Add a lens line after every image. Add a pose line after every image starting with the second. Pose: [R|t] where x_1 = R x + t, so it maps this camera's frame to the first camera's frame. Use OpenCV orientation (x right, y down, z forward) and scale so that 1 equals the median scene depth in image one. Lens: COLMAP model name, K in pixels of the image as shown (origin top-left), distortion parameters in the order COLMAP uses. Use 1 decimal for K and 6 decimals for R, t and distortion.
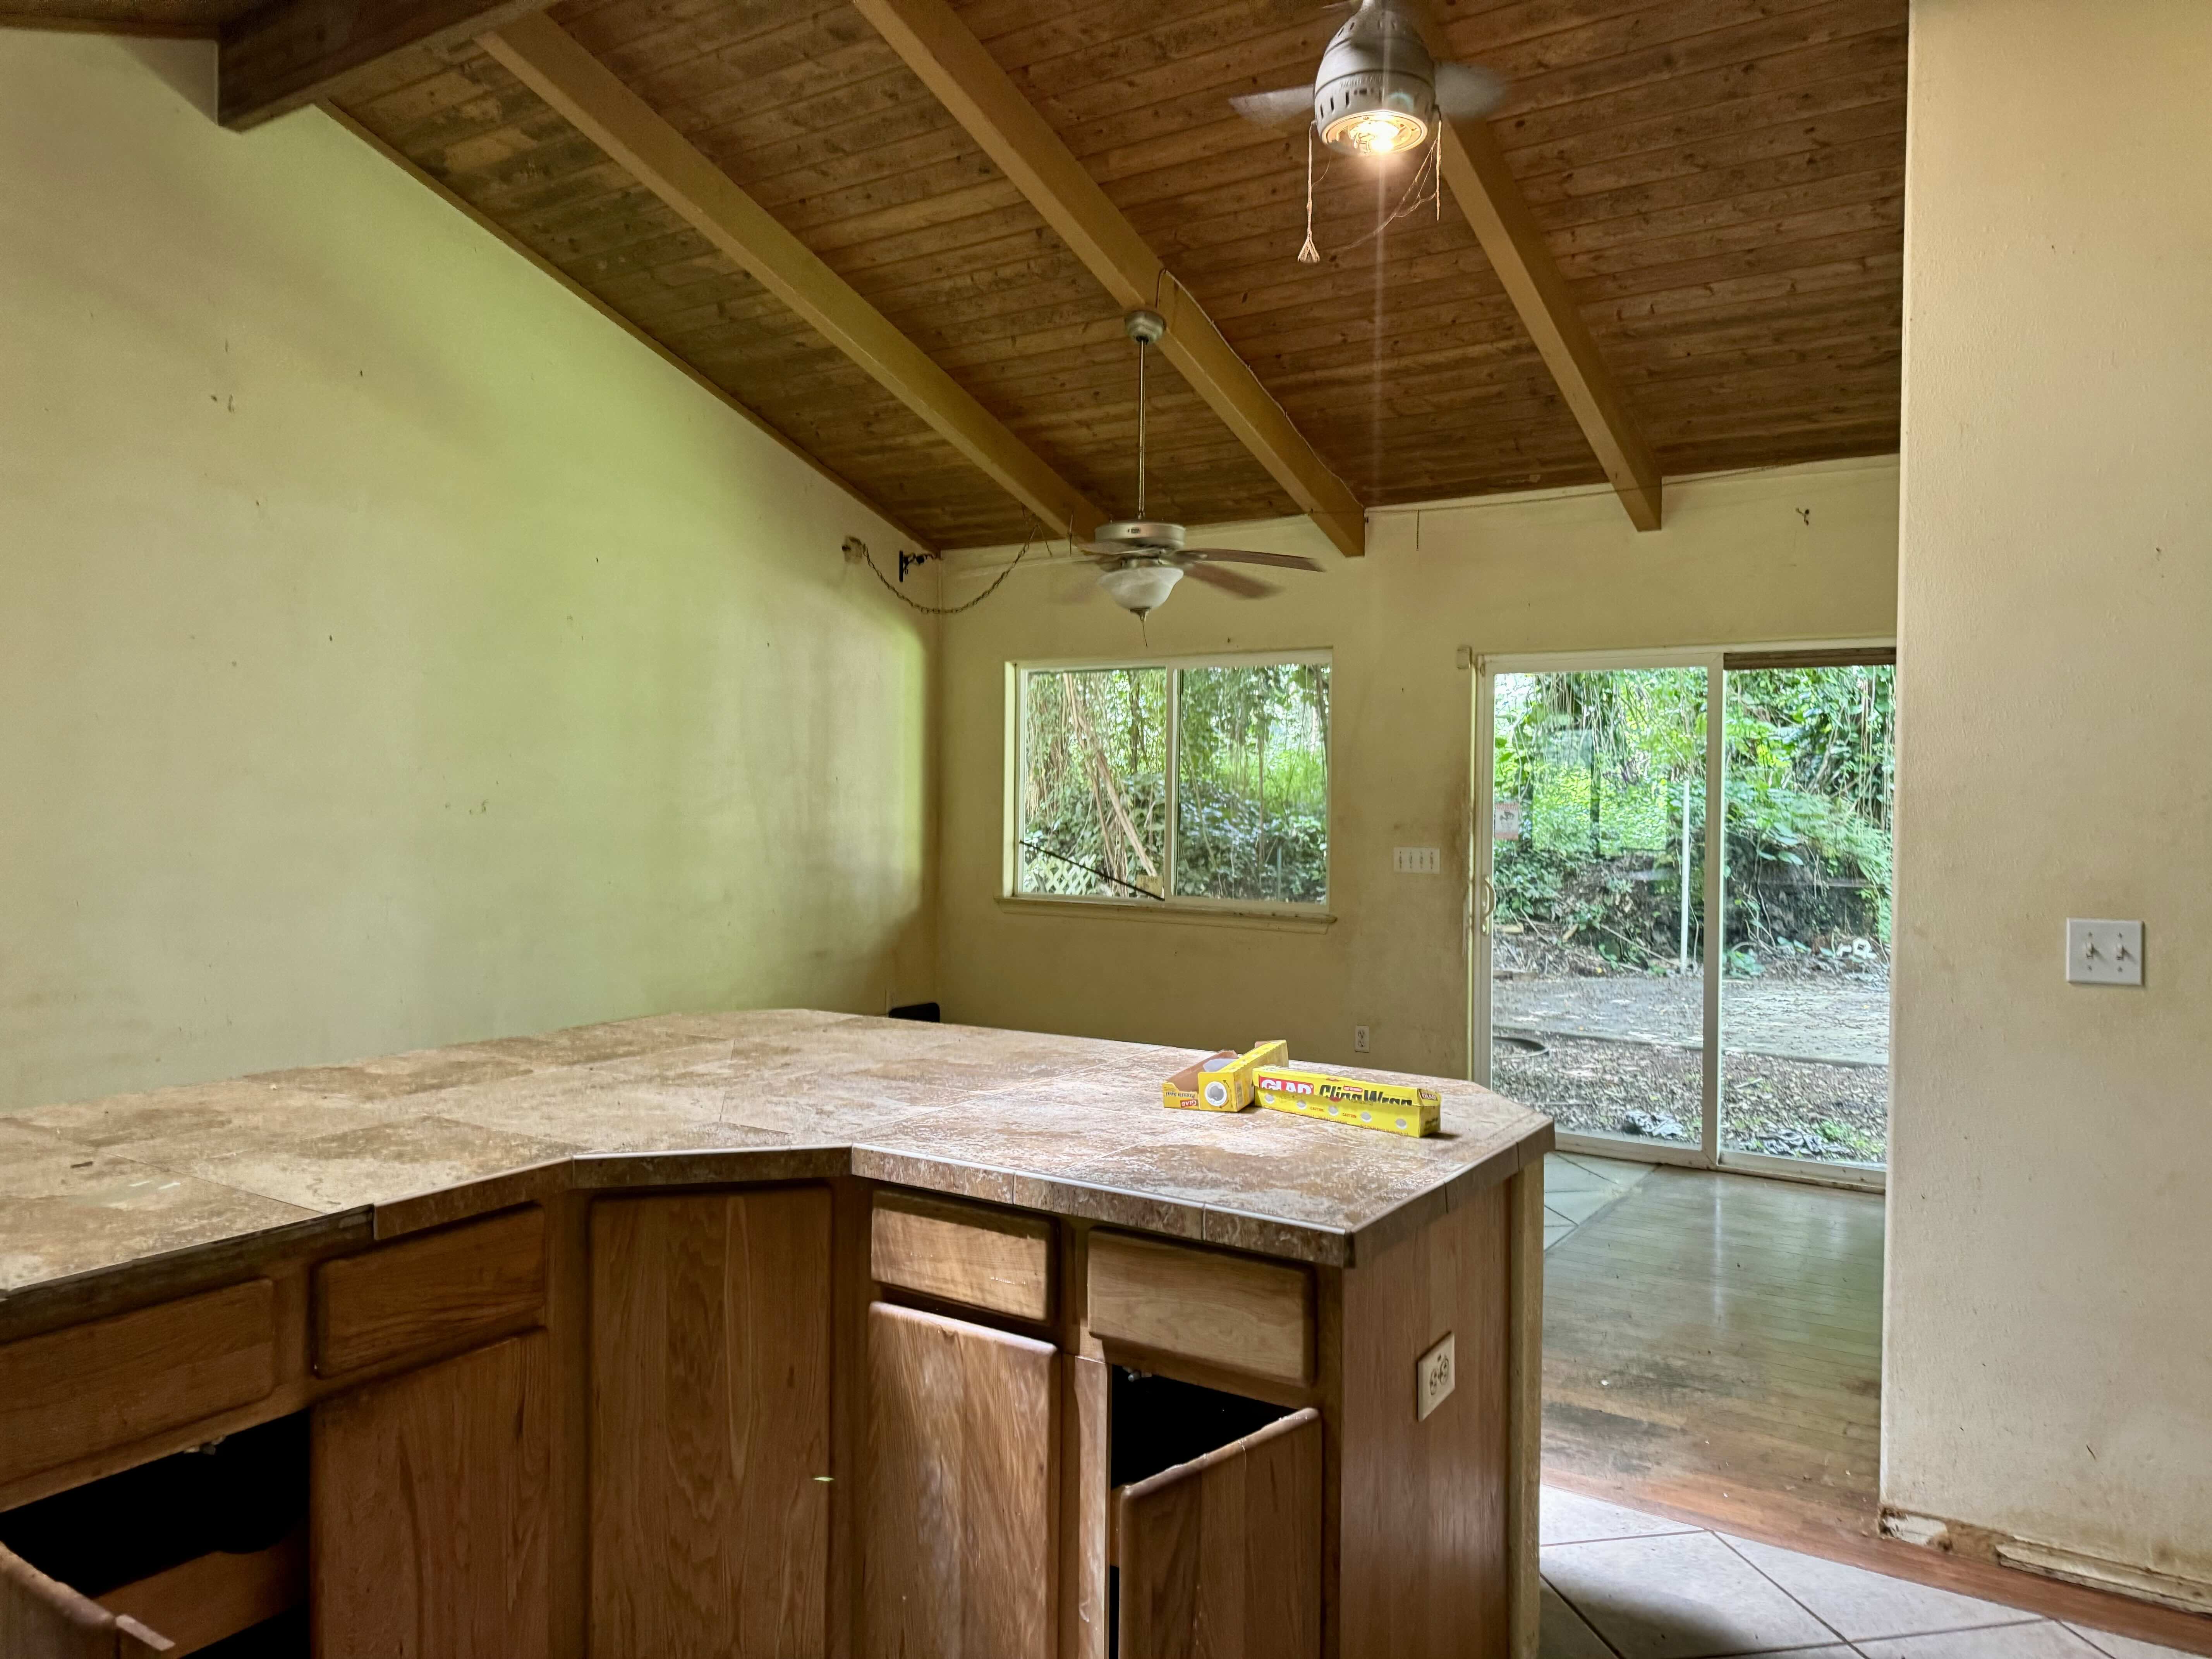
lens RADIAL K [[1560.9, 0, 1100.6], [0, 1560.9, 822.0], [0, 0, 1]] dist [0.062431, -0.027849]
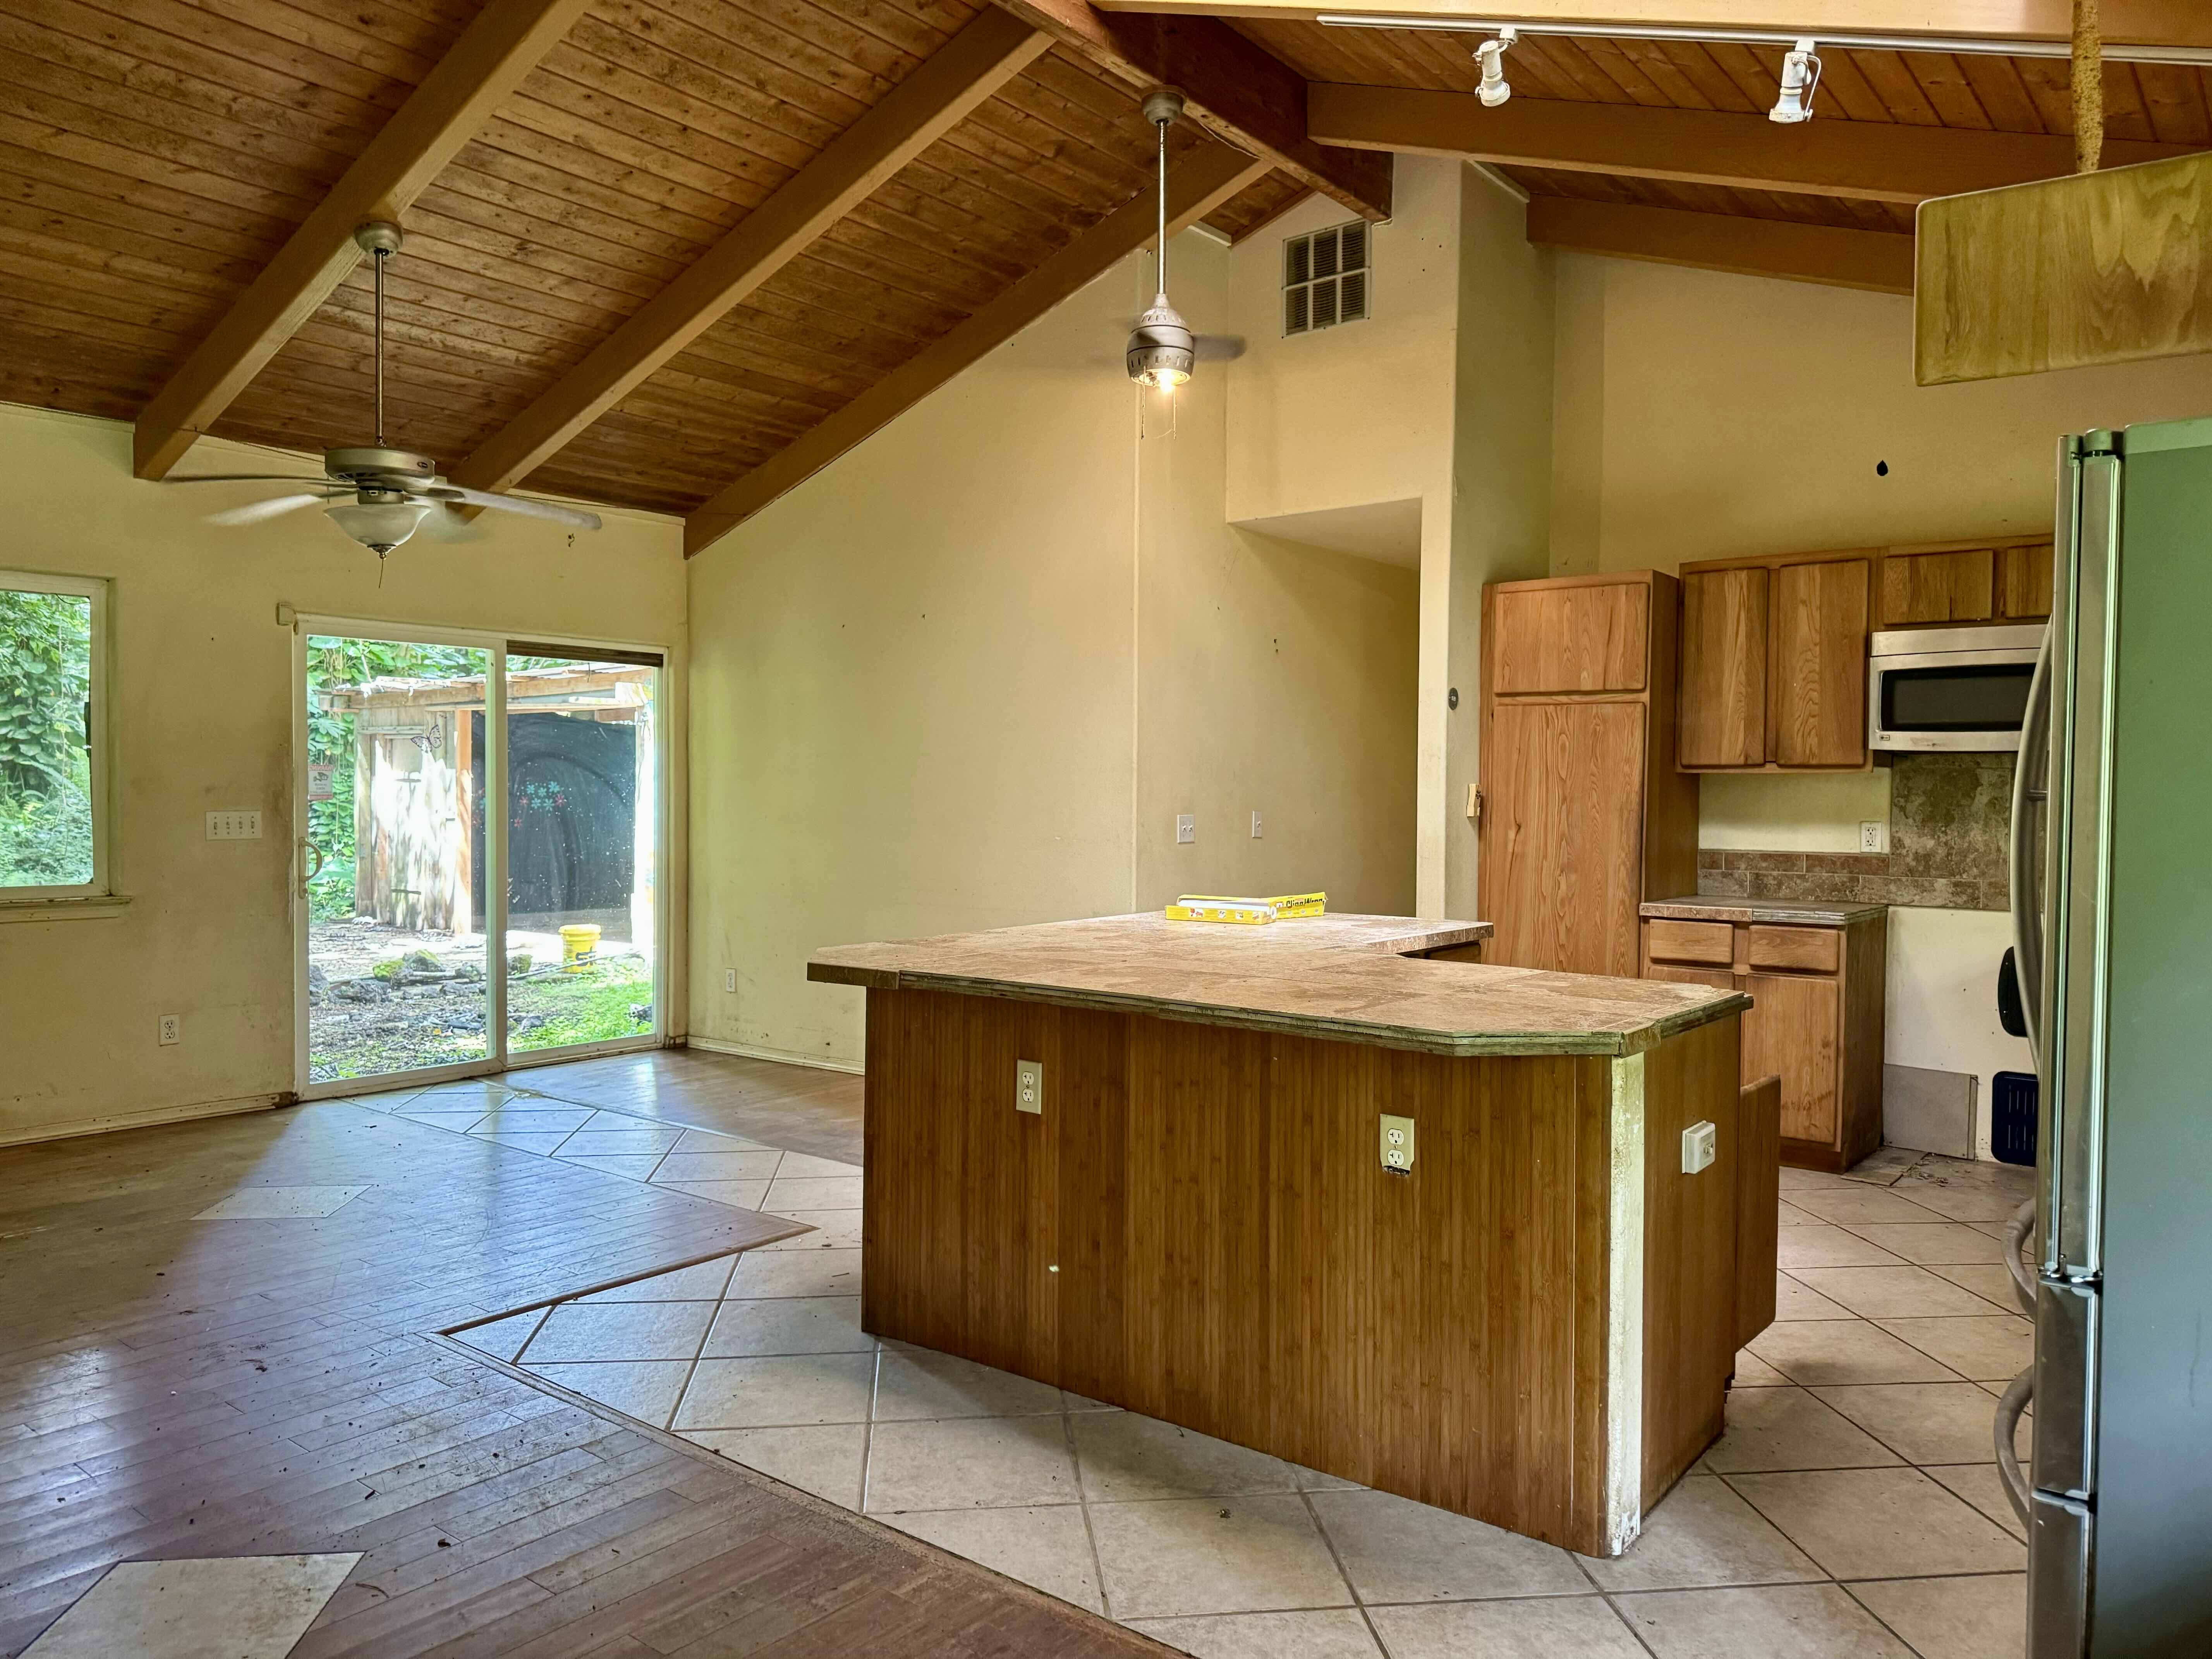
lens RADIAL K [[1560.9, 0, 1087.2], [0, 1560.9, 825.4], [0, 0, 1]] dist [0.062431, -0.027849]
pose [[0.100062, -0.035361, 0.994353, -0.378240], [0.018413, 0.999263, 0.033683, 0.001129], [-0.994811, 0.014939, 0.100640, 0.218779]]
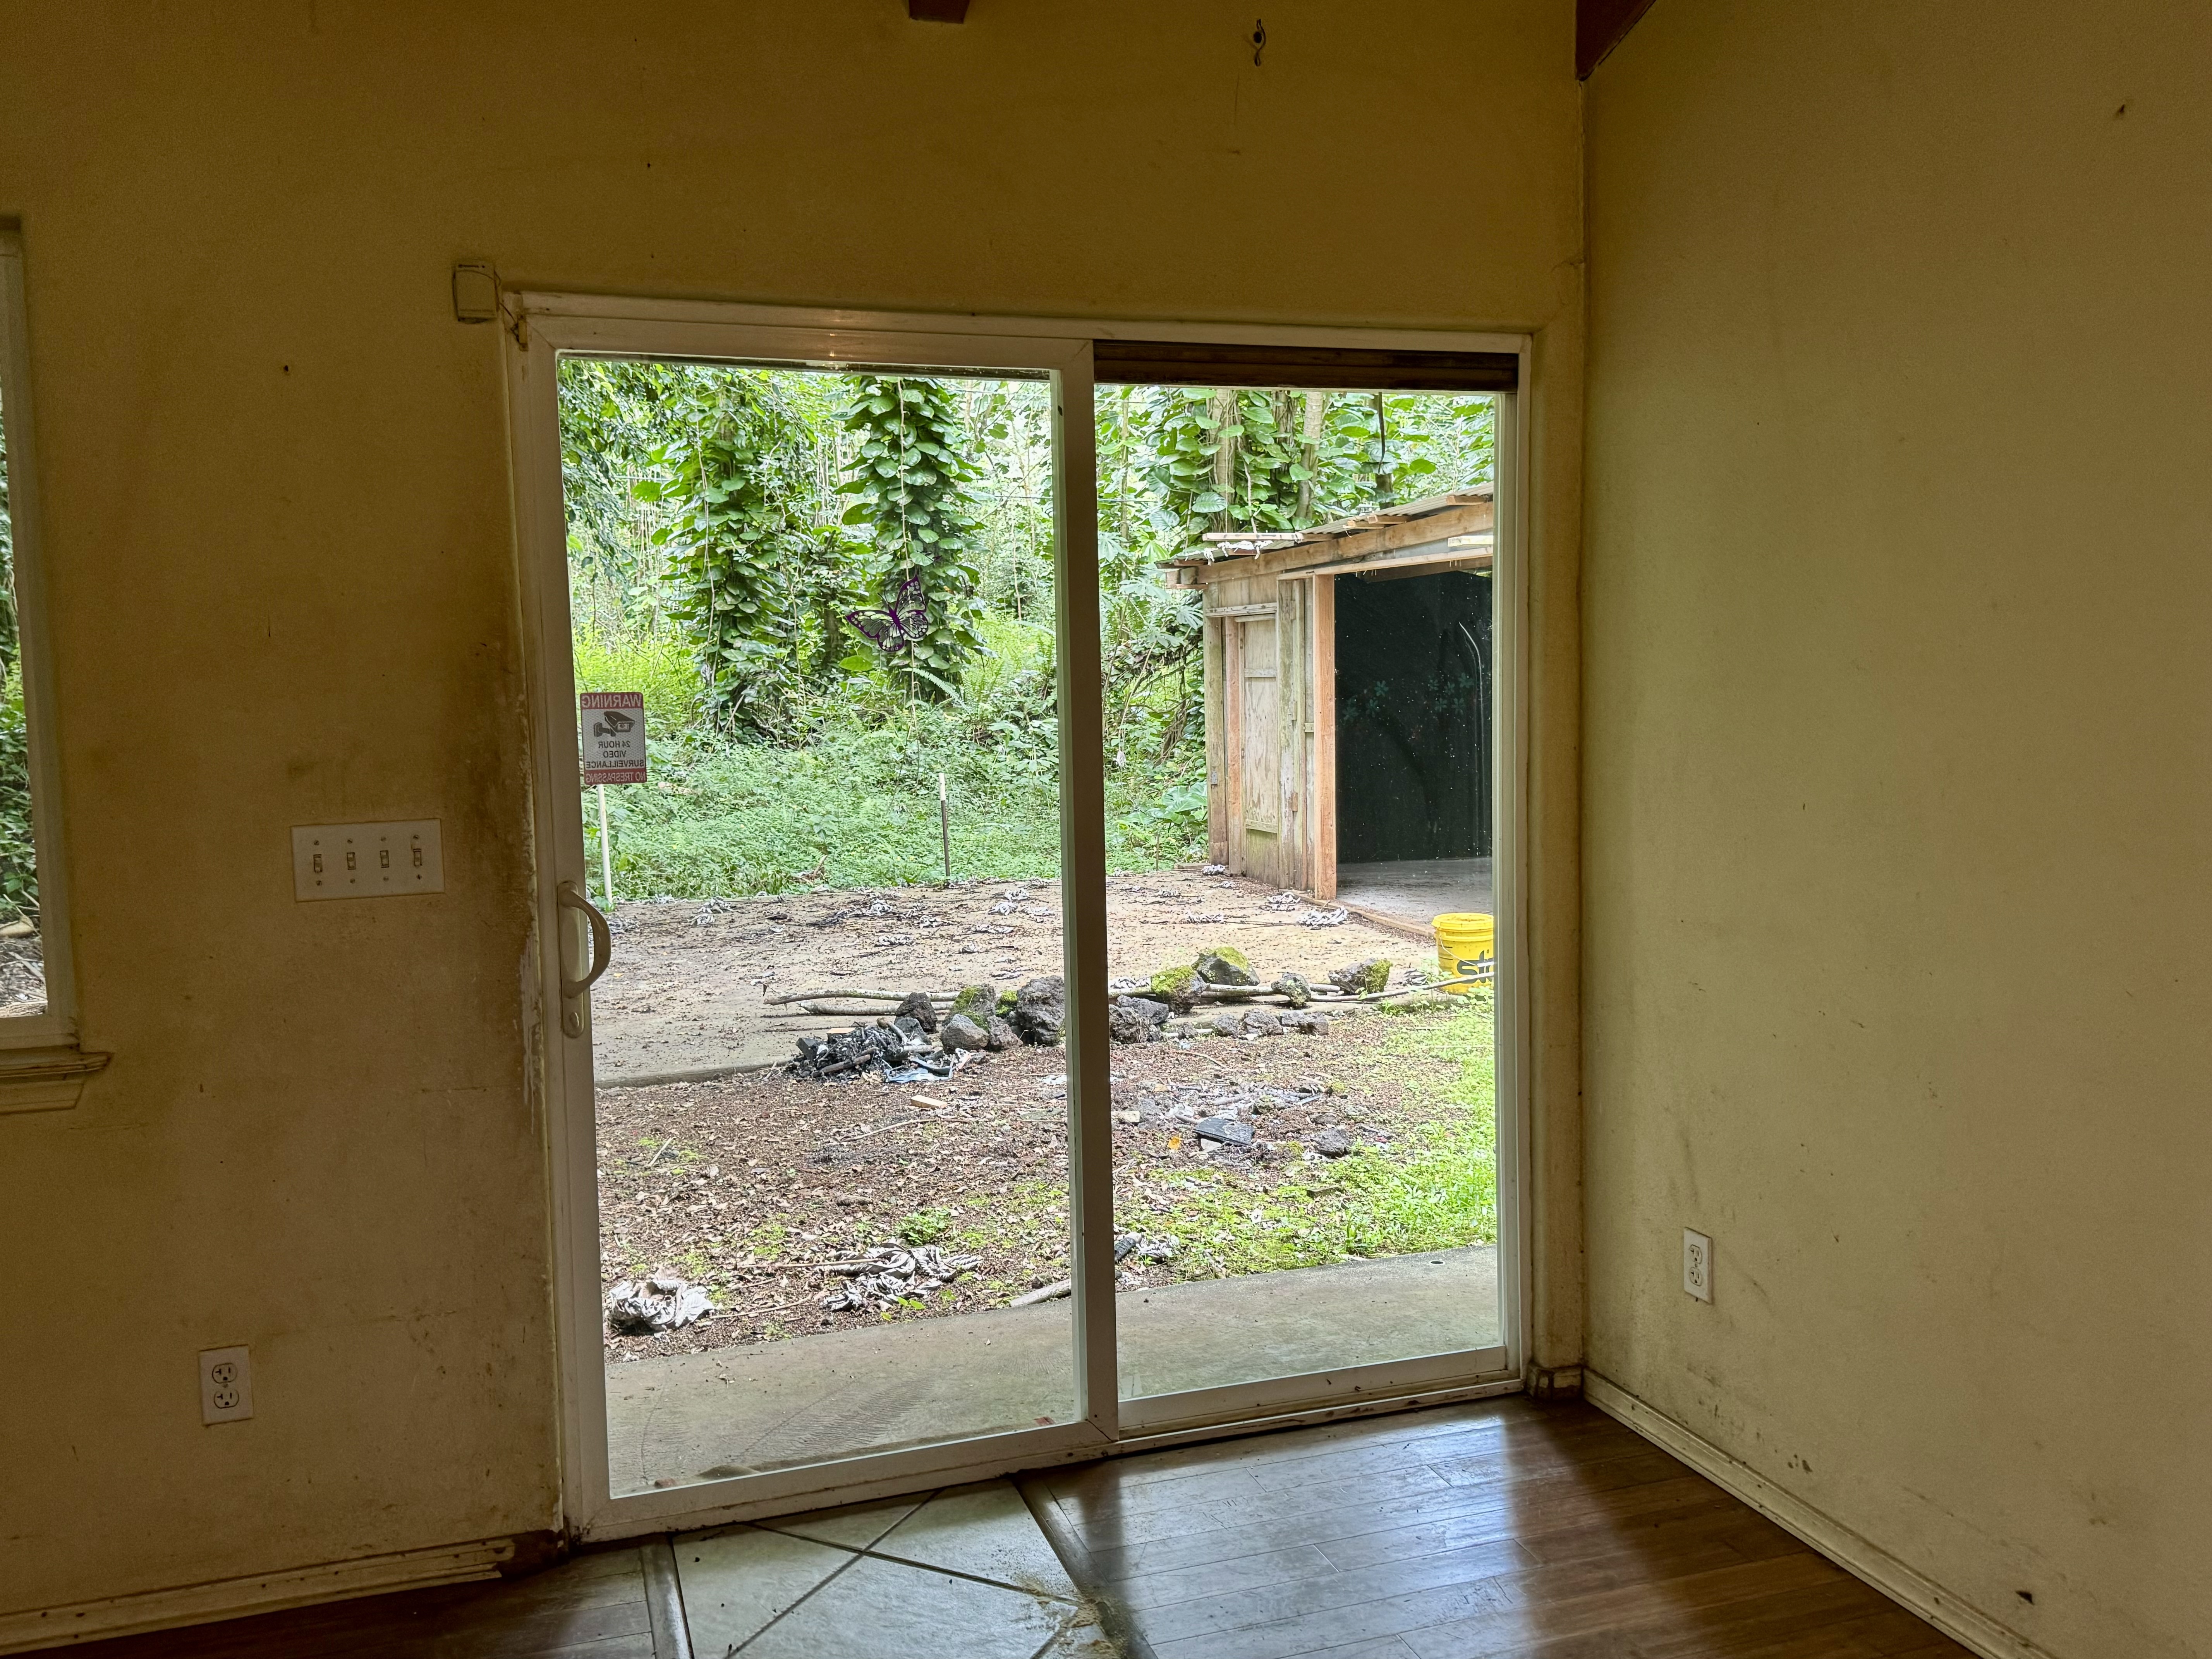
lens RADIAL K [[1784.9, 0, 1091.0], [0, 1784.9, 826.3], [0, 0, 1]] dist [0.040720, -0.037690]
pose [[0.617590, -0.090634, 0.781261, -0.008788], [0.046500, 0.995808, 0.078766, -0.004277], [-0.785125, -0.012317, 0.619215, 0.338577]]
